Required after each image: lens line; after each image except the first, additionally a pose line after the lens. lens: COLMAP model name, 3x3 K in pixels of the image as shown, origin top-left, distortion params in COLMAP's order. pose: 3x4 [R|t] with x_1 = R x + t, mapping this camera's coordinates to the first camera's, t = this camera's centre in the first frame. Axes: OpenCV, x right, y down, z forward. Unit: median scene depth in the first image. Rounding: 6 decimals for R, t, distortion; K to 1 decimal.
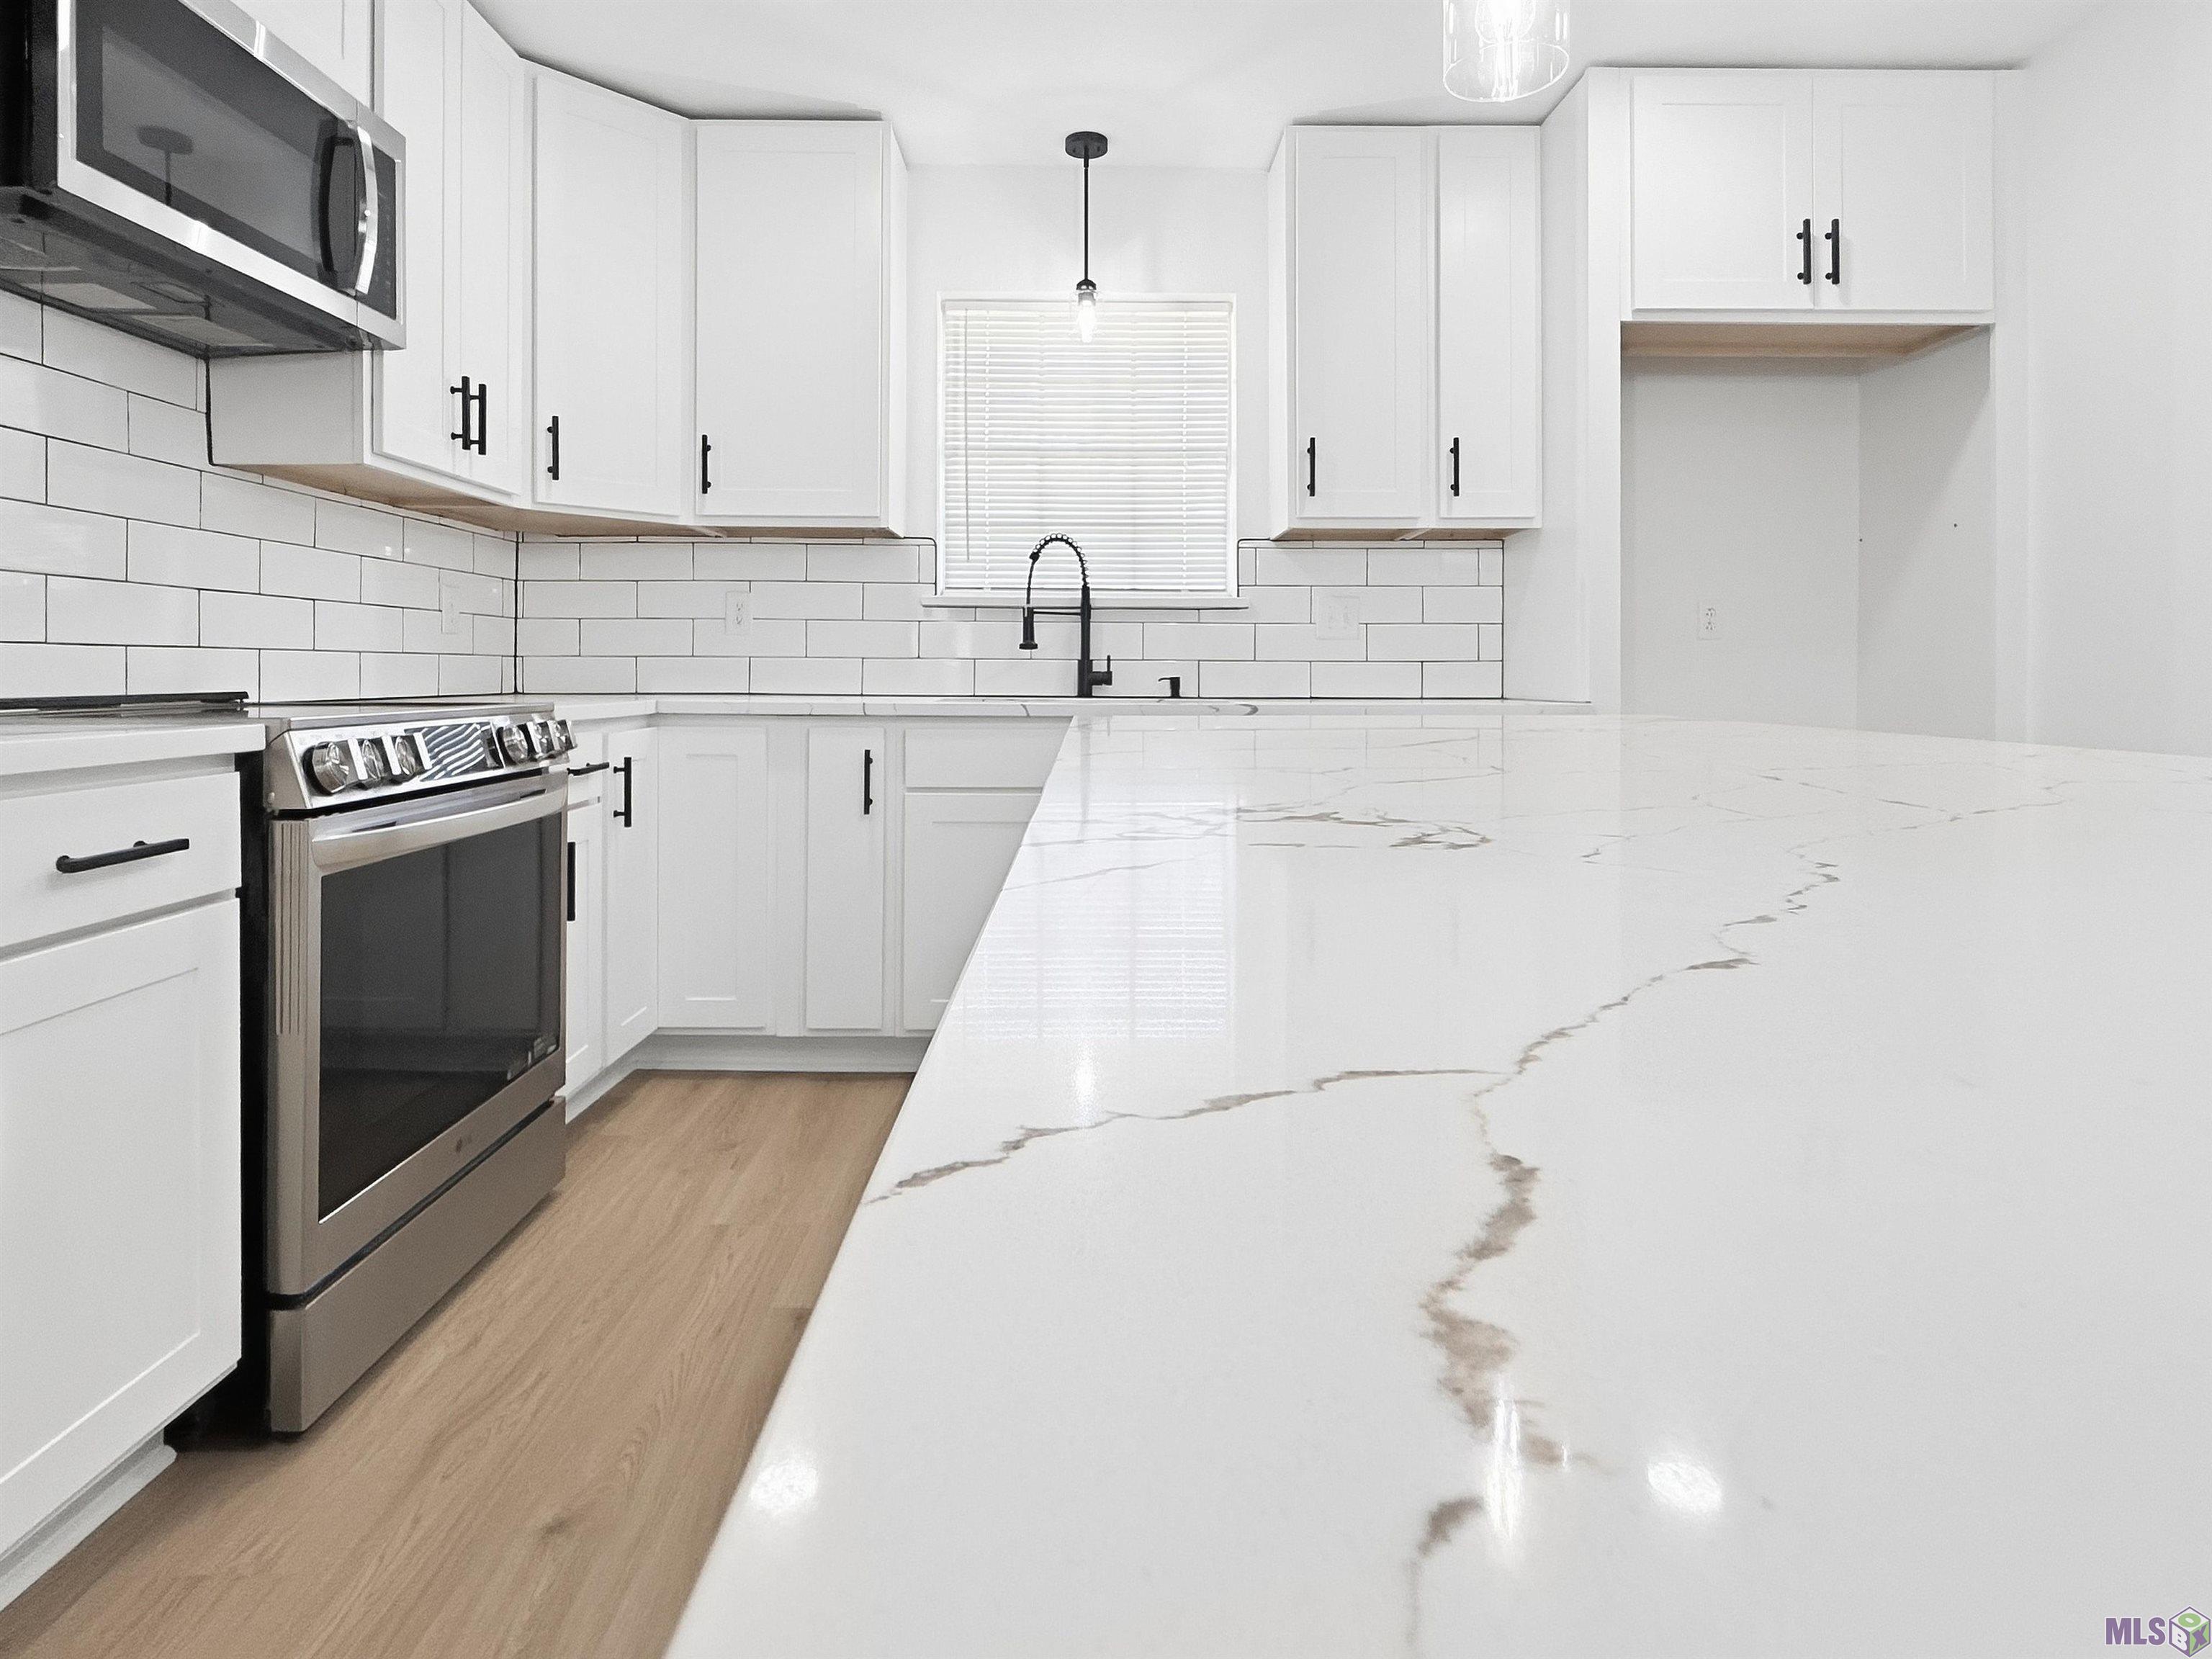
lens RADIAL K [[1200.9, 0, 1108.3], [0, 1200.9, 671.9], [0, 0, 1]] dist [-0.005786, 0.002310]
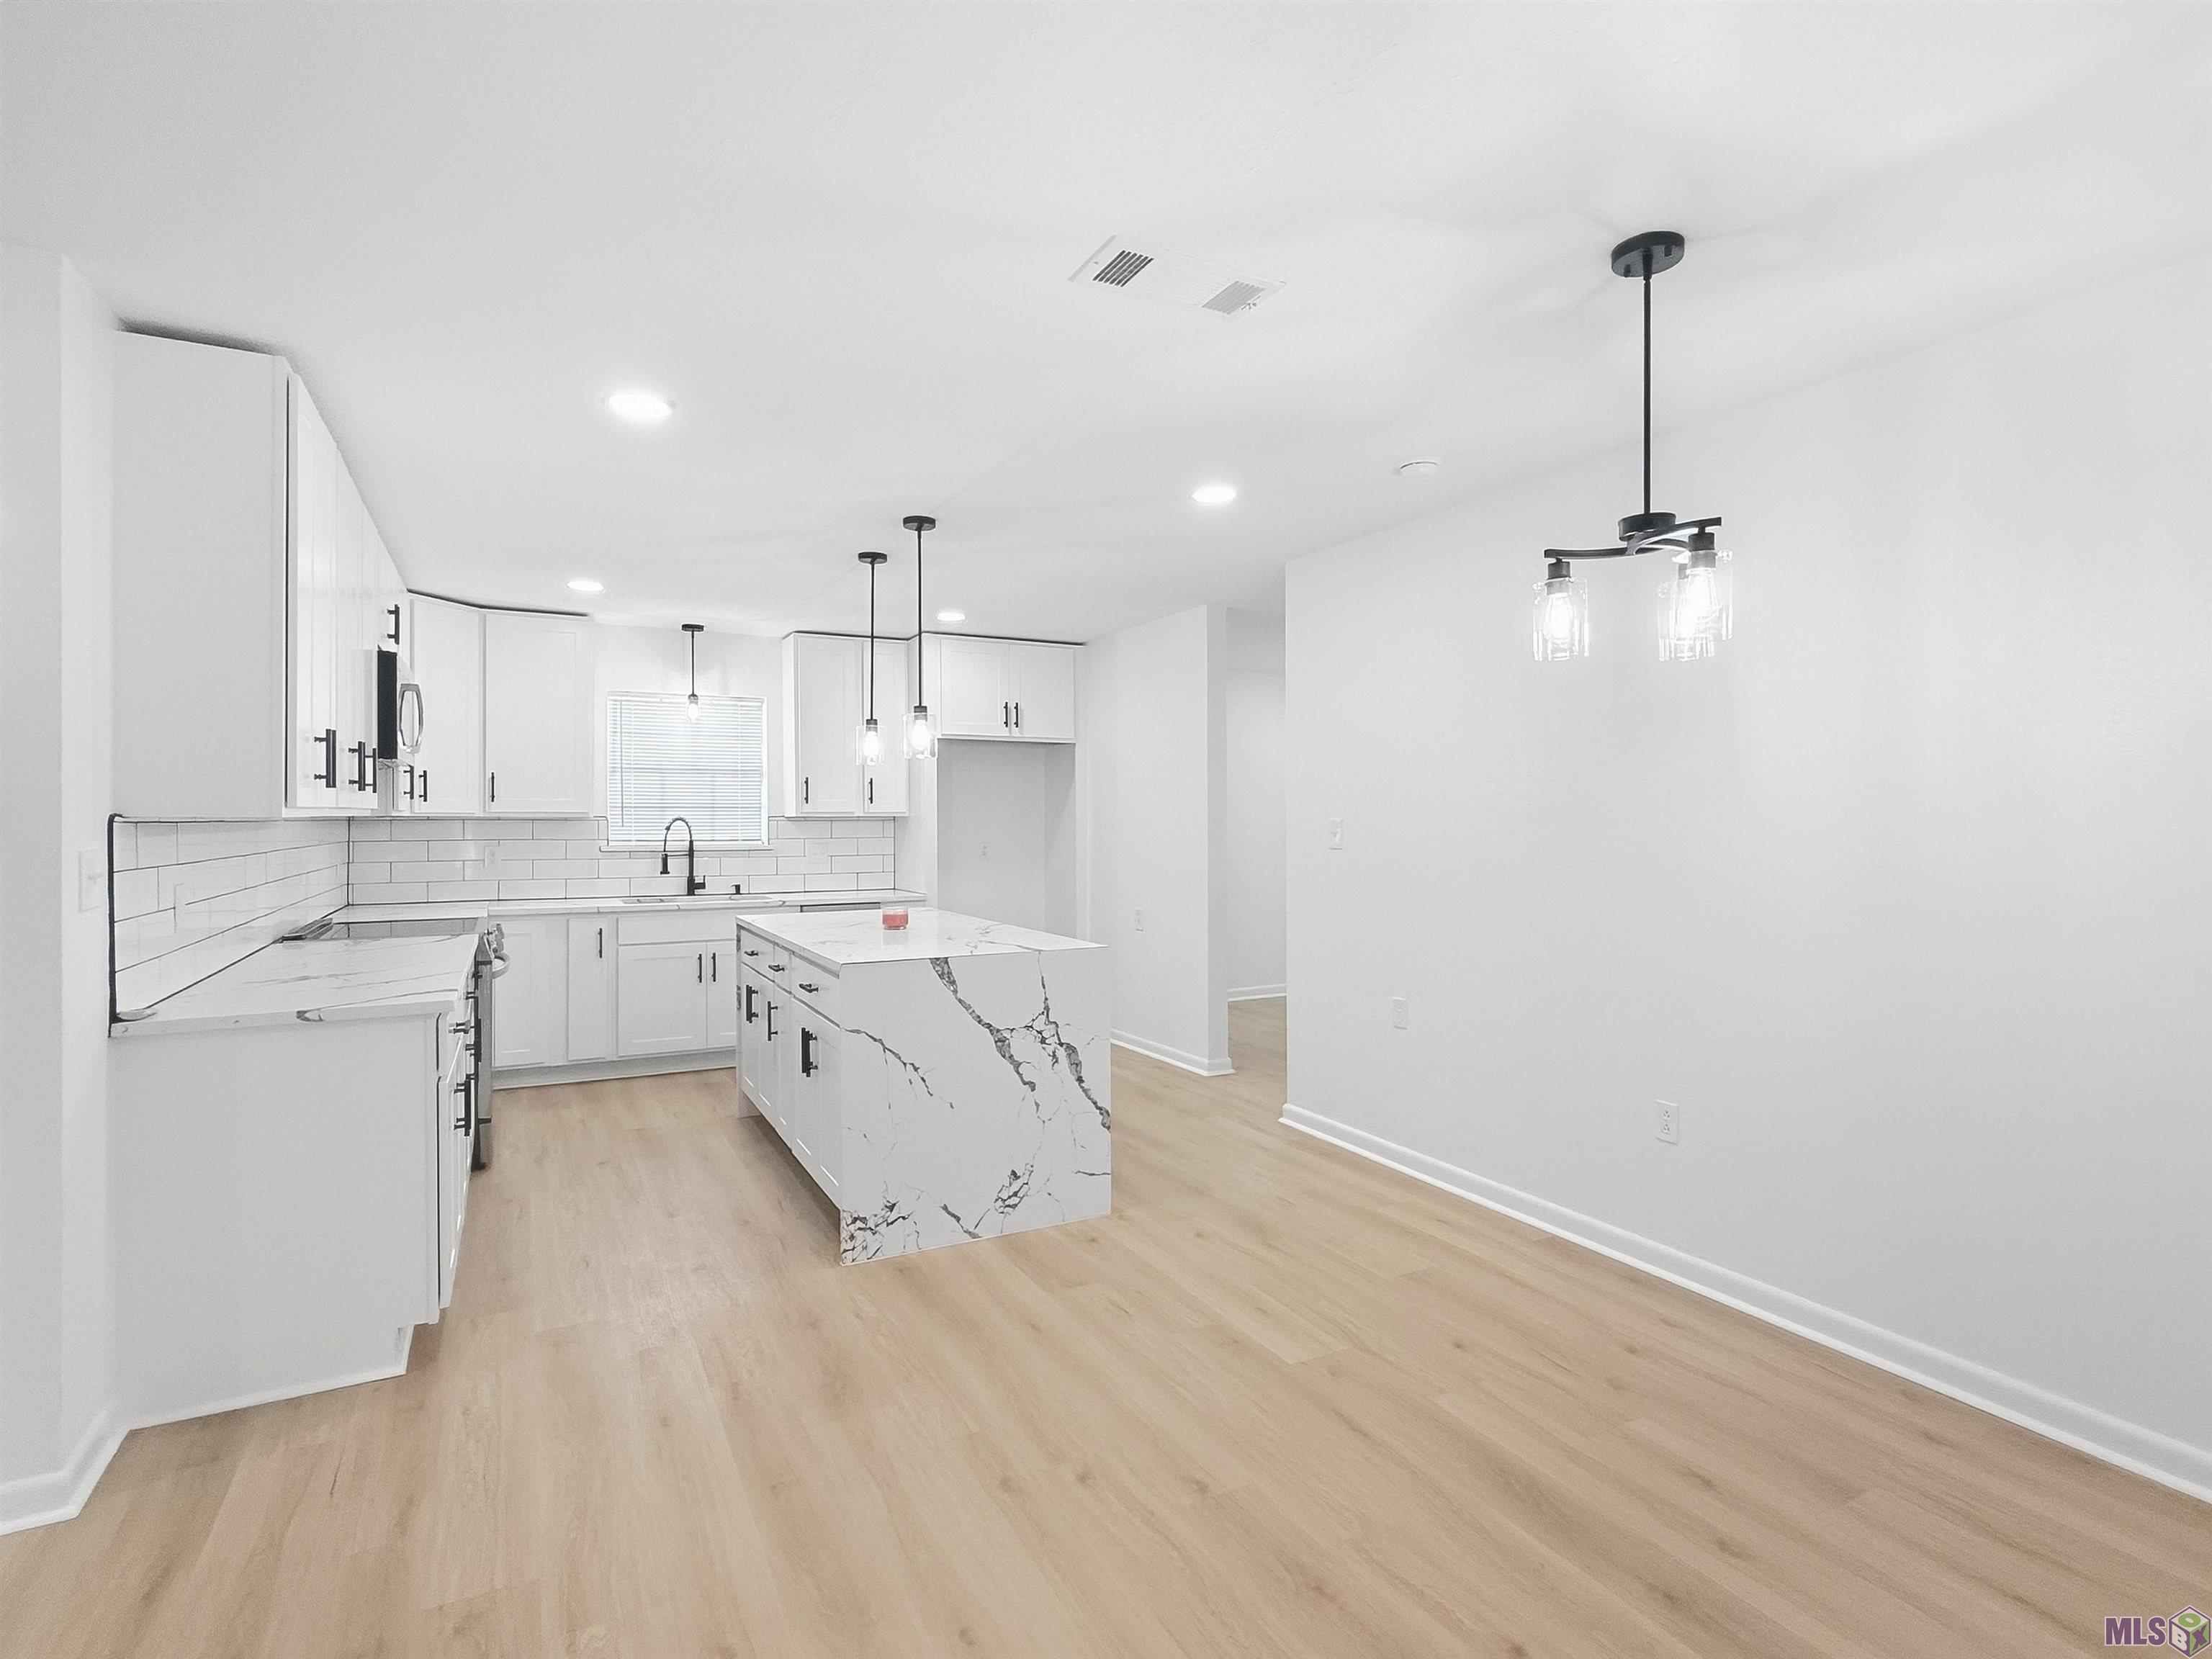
lens RADIAL K [[1092.9, 0, 1134.1], [0, 1092.9, 820.0], [0, 0, 1]] dist [-0.005823, 0.002163]
pose [[0.881054, -0.004489, 0.472994, -0.252447], [0.004584, 0.999989, 0.000952, -0.114265], [-0.472993, 0.001330, 0.881065, -1.063446]]
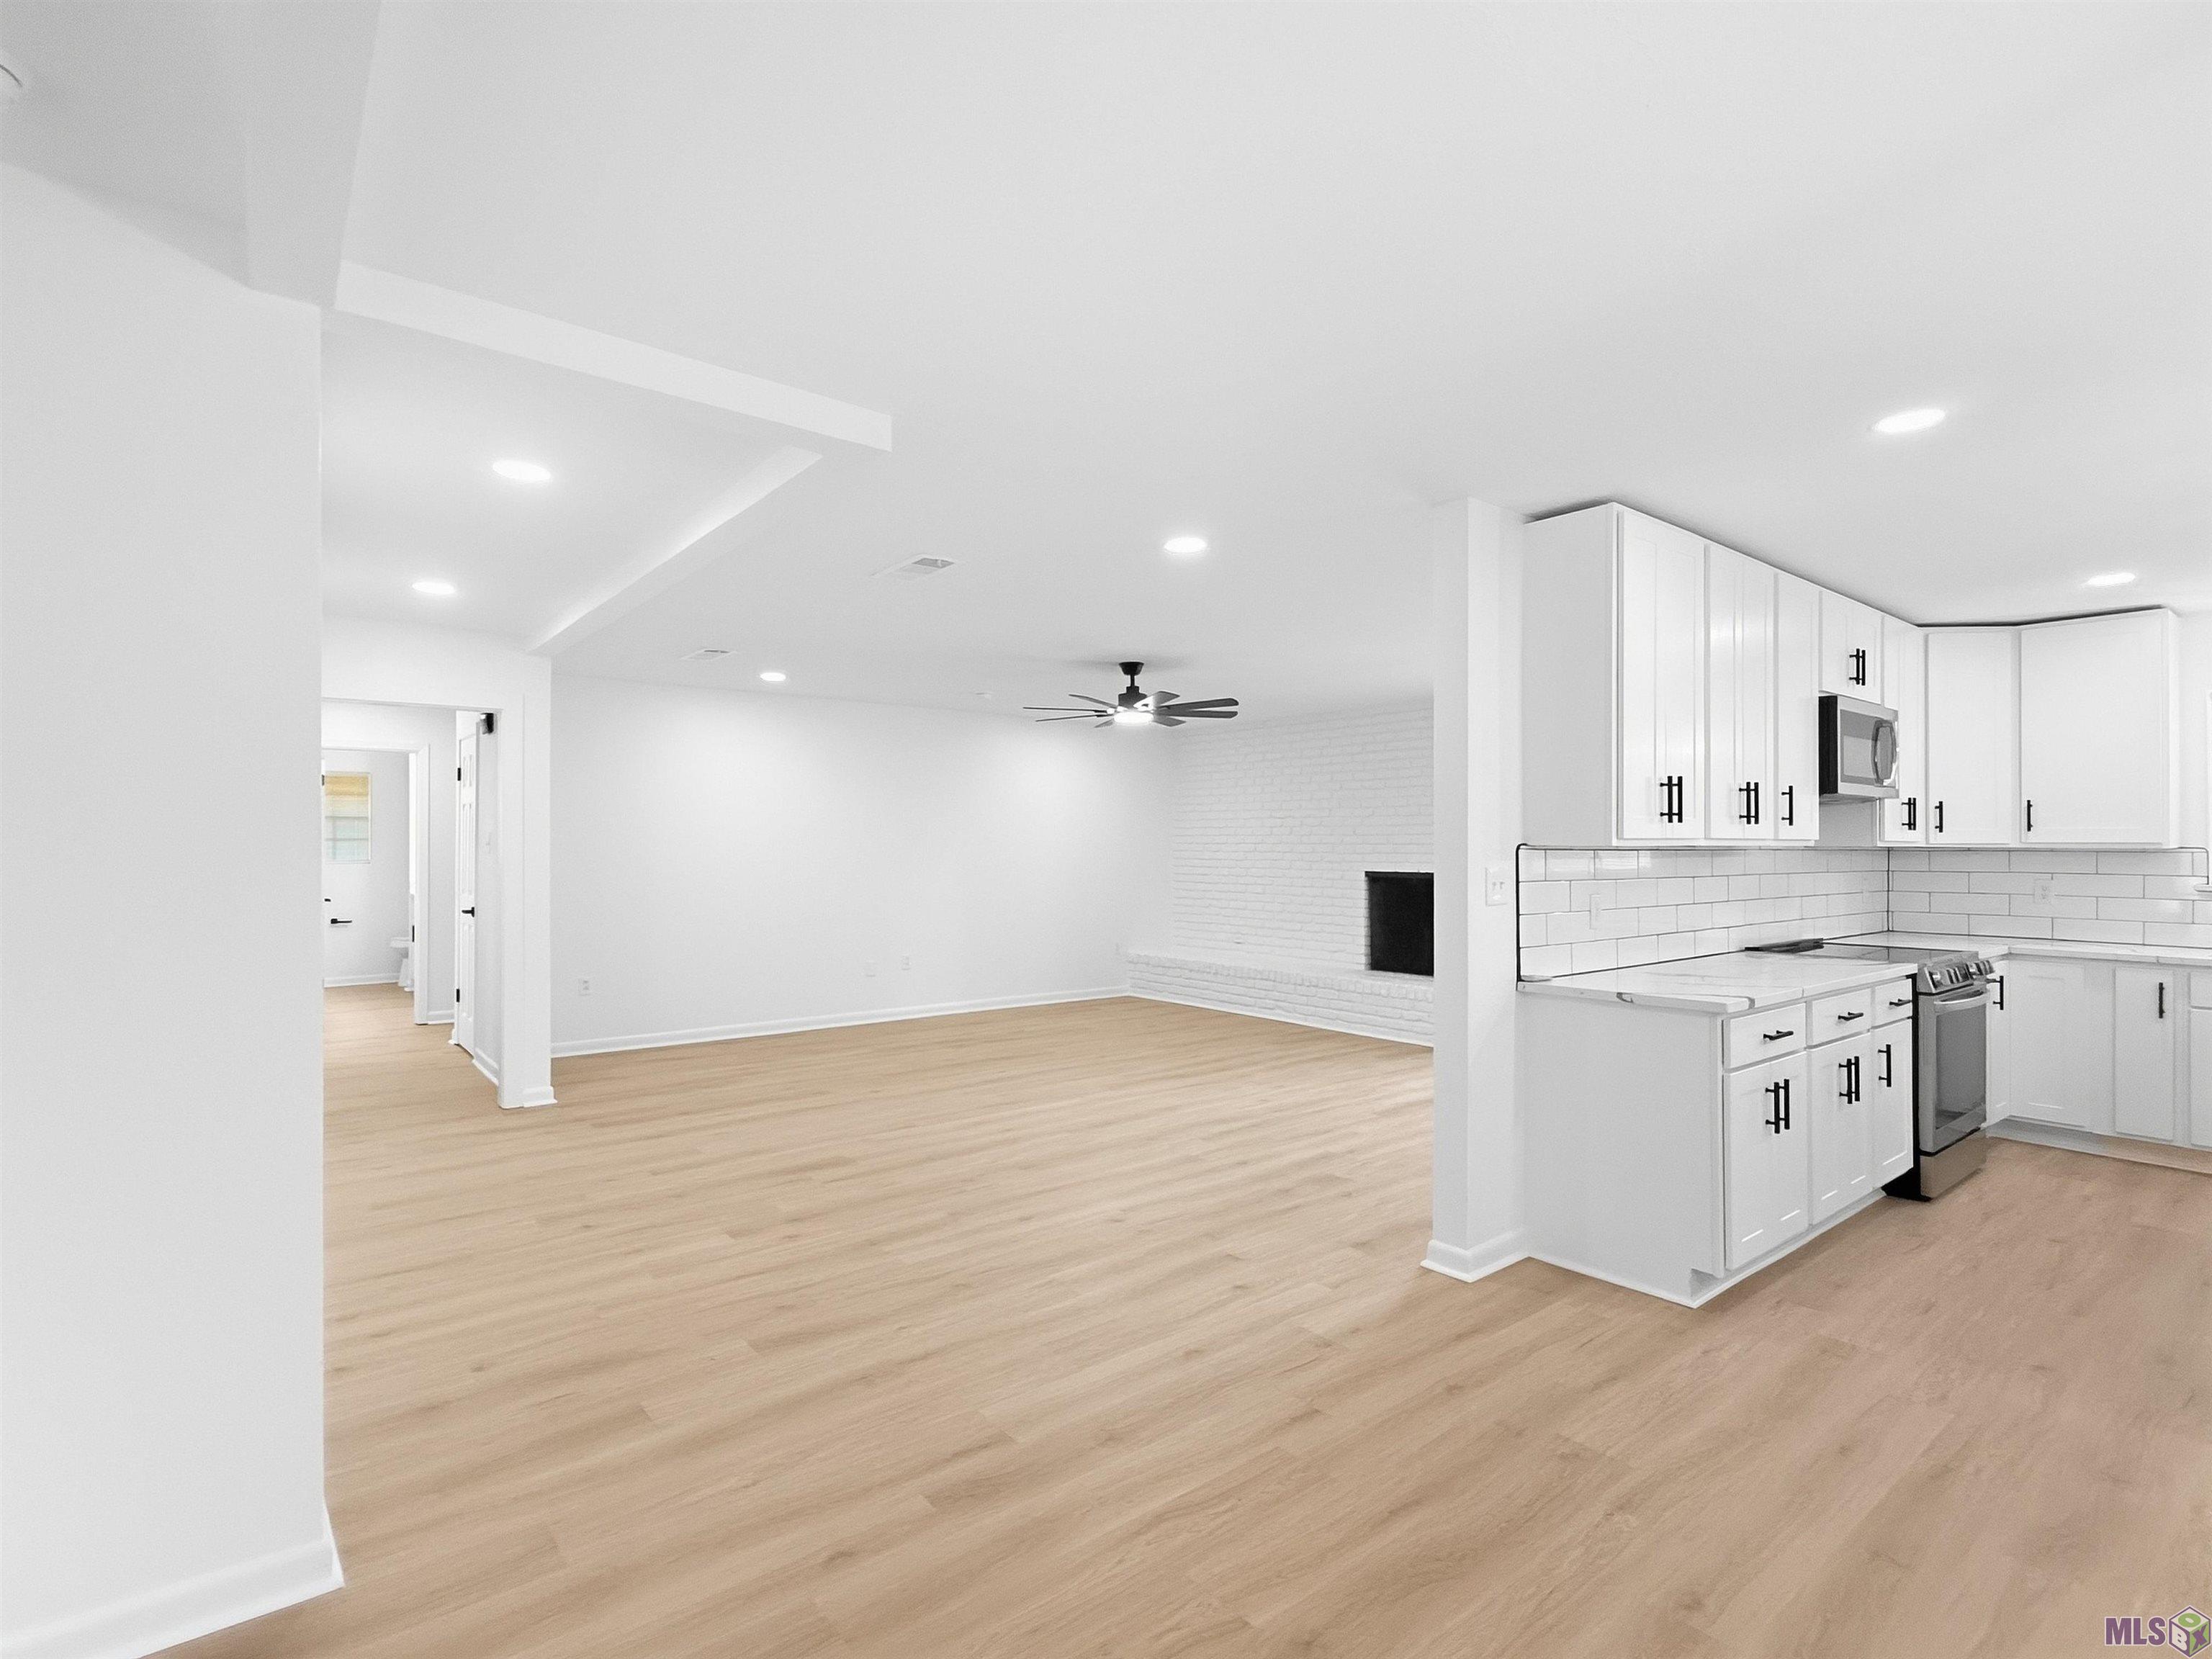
lens RADIAL K [[1092.9, 0, 1087.9], [0, 1092.9, 834.3], [0, 0, 1]] dist [-0.005823, 0.002163]
pose [[0.607679, -0.010251, -0.794116, 0.107432], [-0.003929, 0.999866, -0.015913, -0.110825], [0.794173, 0.012790, 0.607557, -1.122847]]
